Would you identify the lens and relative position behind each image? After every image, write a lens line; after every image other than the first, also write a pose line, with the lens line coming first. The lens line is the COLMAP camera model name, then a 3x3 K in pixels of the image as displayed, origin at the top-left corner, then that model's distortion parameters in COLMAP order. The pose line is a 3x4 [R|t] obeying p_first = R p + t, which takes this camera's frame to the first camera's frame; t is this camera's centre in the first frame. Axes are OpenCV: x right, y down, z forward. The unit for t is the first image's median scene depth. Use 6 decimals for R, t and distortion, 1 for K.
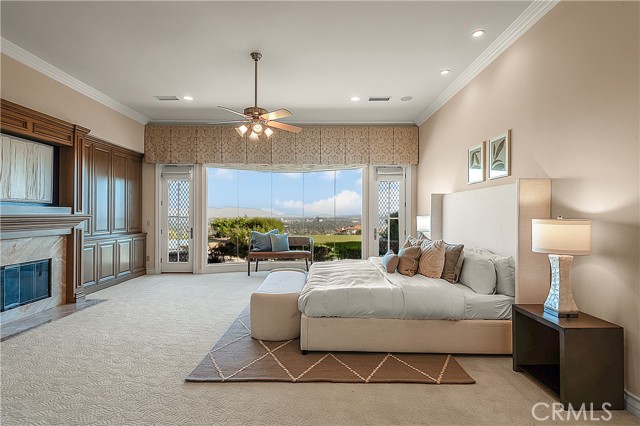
lens RADIAL K [[313.2, 0, 319.2], [0, 313.2, 212.3], [0, 0, 1]] dist [0.001619, -0.000293]
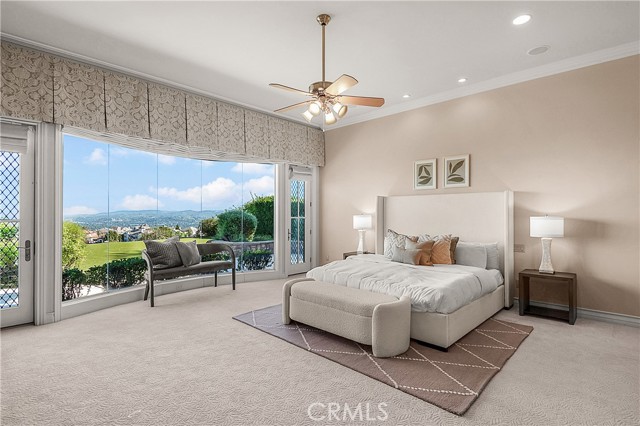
lens RADIAL K [[329.4, 0, 320.1], [0, 329.4, 213.5], [0, 0, 1]] dist [-0.001388, -0.005287]
pose [[0.677674, -0.000148, 0.735362, -0.807194], [-0.002815, 0.999992, 0.002796, 0.000734], [-0.735357, -0.003965, 0.677668, 0.417067]]
